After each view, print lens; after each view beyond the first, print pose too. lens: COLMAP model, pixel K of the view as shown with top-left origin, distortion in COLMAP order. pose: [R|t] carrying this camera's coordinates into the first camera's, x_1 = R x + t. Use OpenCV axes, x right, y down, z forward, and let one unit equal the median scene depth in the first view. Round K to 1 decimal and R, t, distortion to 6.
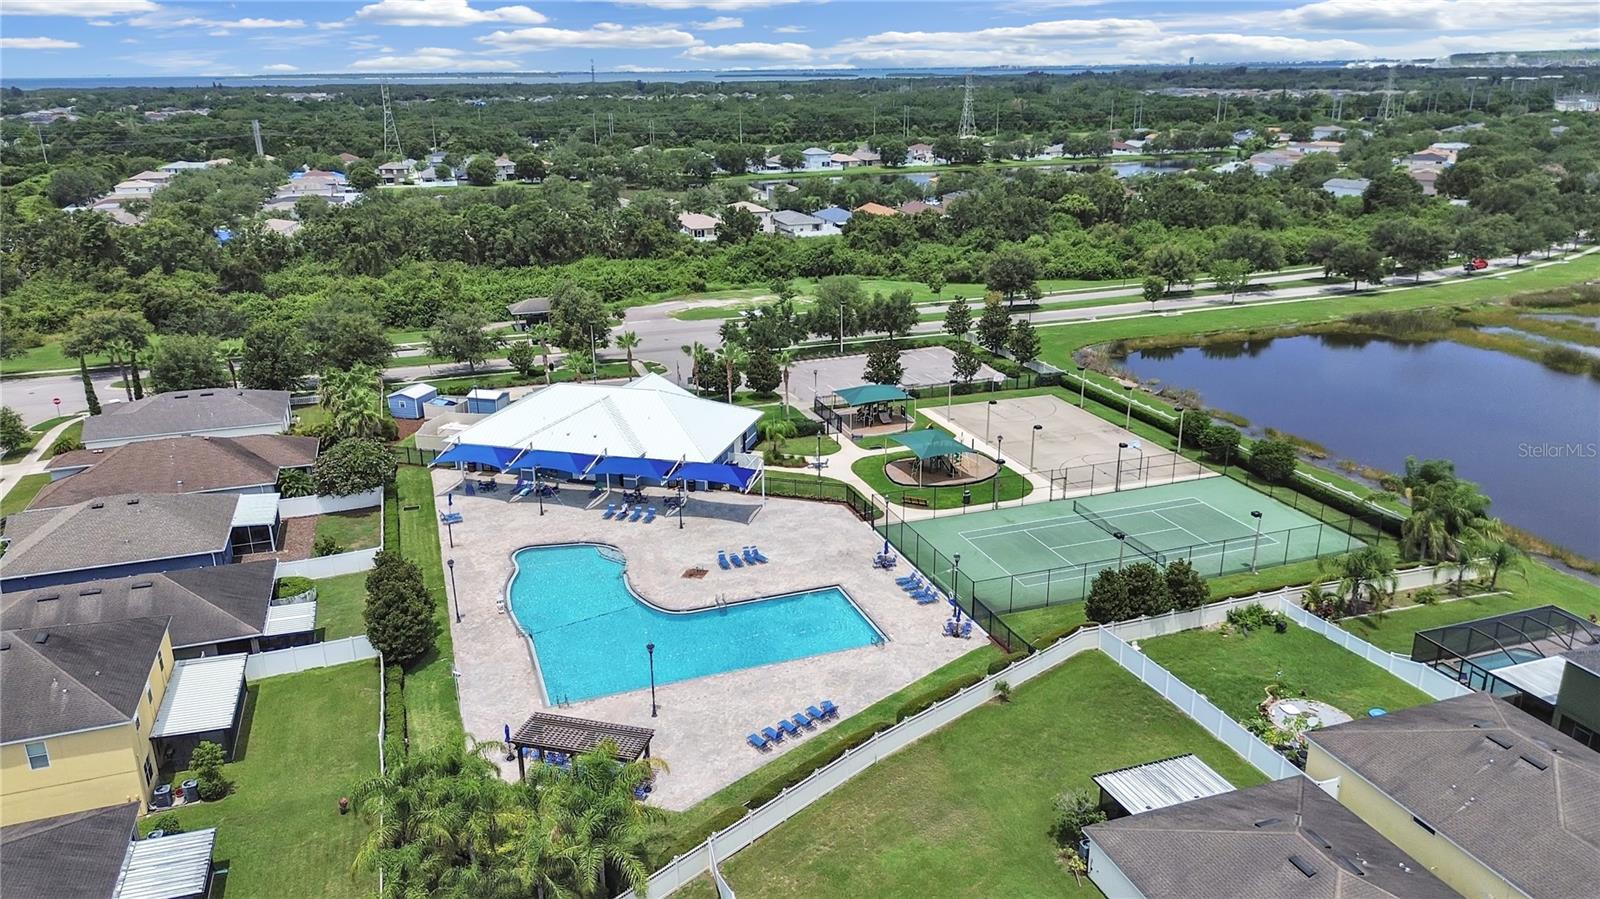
lens RADIAL K [[1148.9, 0, 800.0], [0, 1148.9, 449.5], [0, 0, 1]] dist [0.055385, -0.063820]
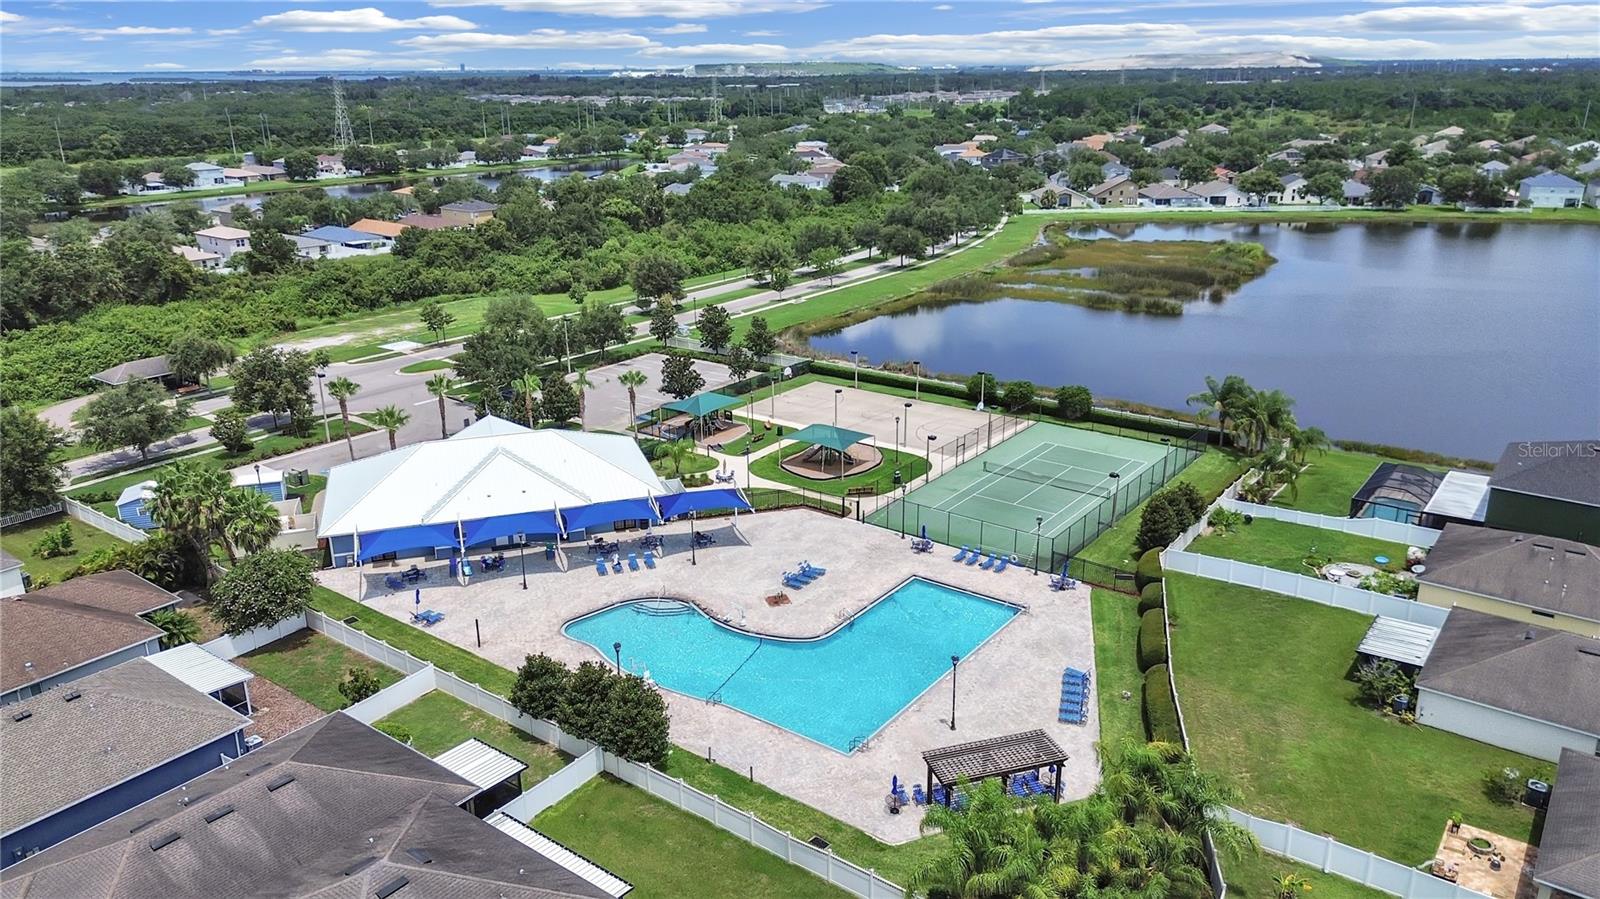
lens RADIAL K [[1134.0, 0, 799.5], [0, 1134.0, 480.4], [0, 0, 1]] dist [0.051846, -0.058743]
pose [[0.829004, -0.185488, 0.527585, -0.455271], [0.173661, 0.982139, 0.072423, -0.045238], [-0.531596, 0.031582, 0.846409, 0.157501]]
